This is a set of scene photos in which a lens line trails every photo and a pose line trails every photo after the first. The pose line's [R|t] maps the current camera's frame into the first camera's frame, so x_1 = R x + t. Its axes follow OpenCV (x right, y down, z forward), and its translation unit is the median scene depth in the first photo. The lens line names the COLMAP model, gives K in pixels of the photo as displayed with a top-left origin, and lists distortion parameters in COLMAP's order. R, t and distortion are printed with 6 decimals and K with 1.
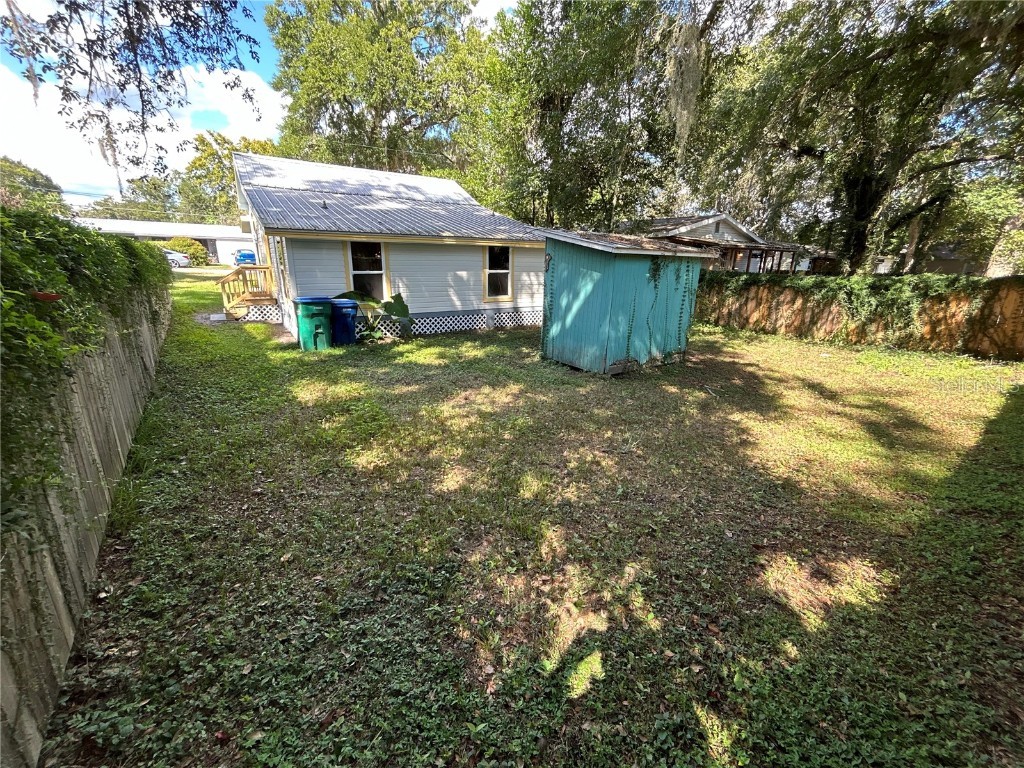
lens RADIAL K [[405.8, 0, 512.0], [0, 405.8, 384.0], [0, 0, 1]] dist [-0.000369, -0.000169]
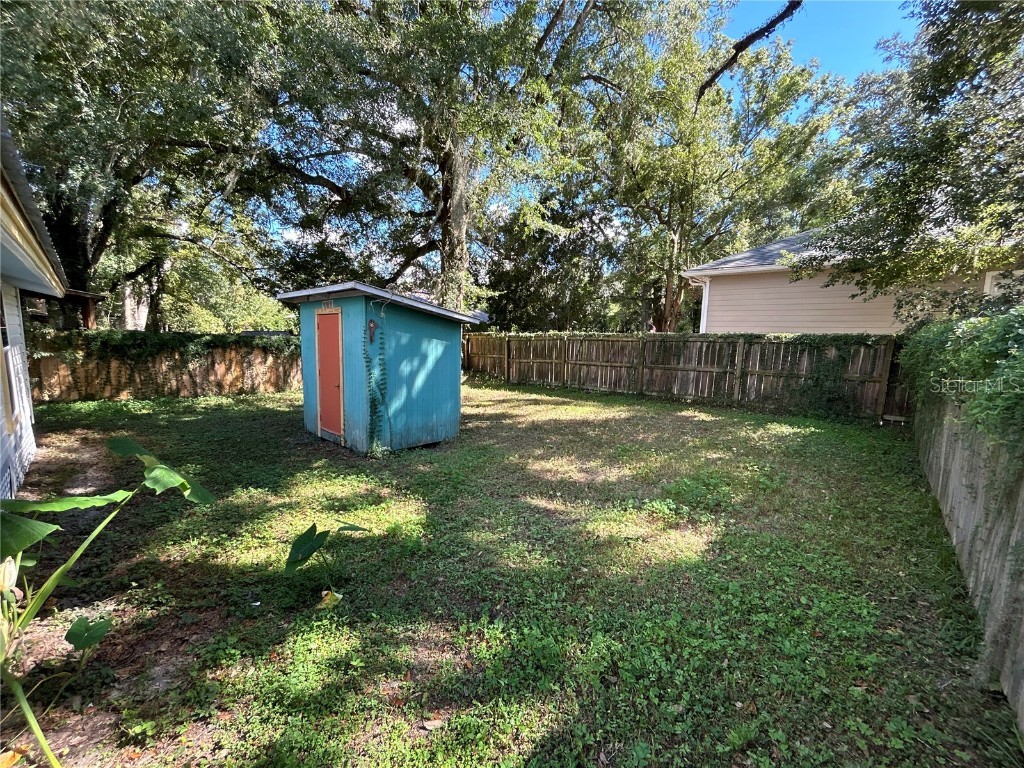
lens RADIAL K [[411.2, 0, 512.0], [0, 411.2, 384.0], [0, 0, 1]] dist [0.002068, 0.000256]
pose [[-0.191624, -0.142902, 0.971009, -0.445404], [0.259646, 0.946714, 0.190567, -0.173970], [-0.946501, 0.288636, -0.144309, 0.544880]]
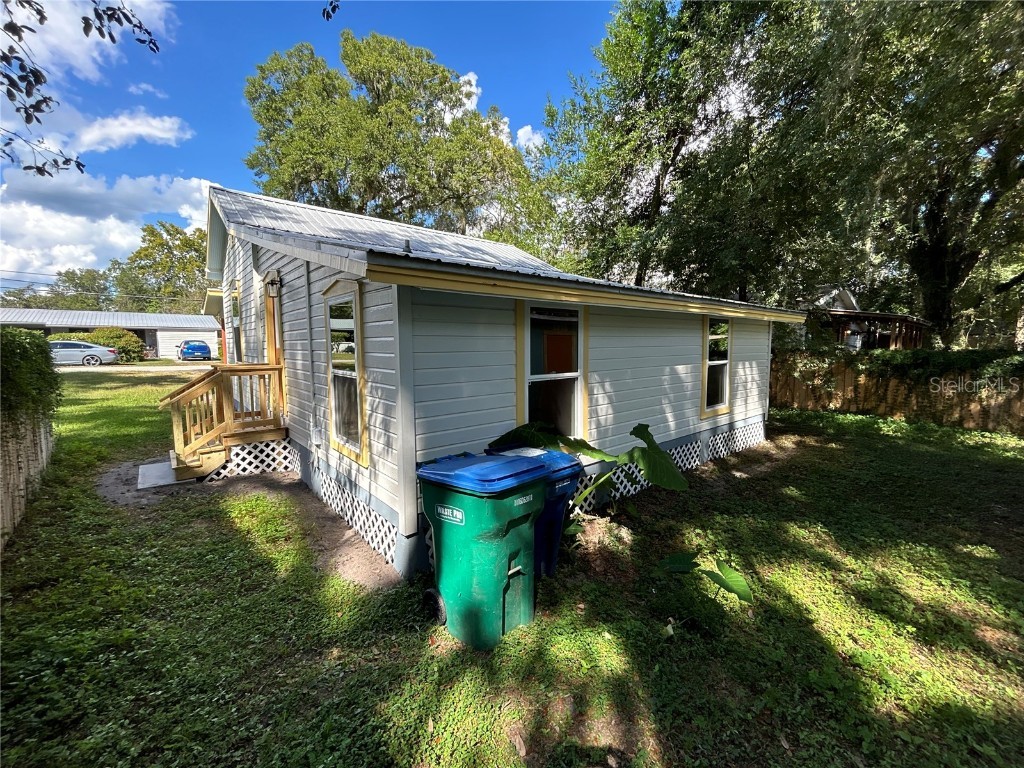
lens RADIAL K [[411.2, 0, 512.0], [0, 411.2, 384.0], [0, 0, 1]] dist [0.002068, 0.000256]
pose [[0.993775, -0.034943, 0.105784, -0.329140], [0.055462, 0.978682, -0.197750, -0.135611], [-0.096619, 0.202386, 0.974528, 0.430185]]
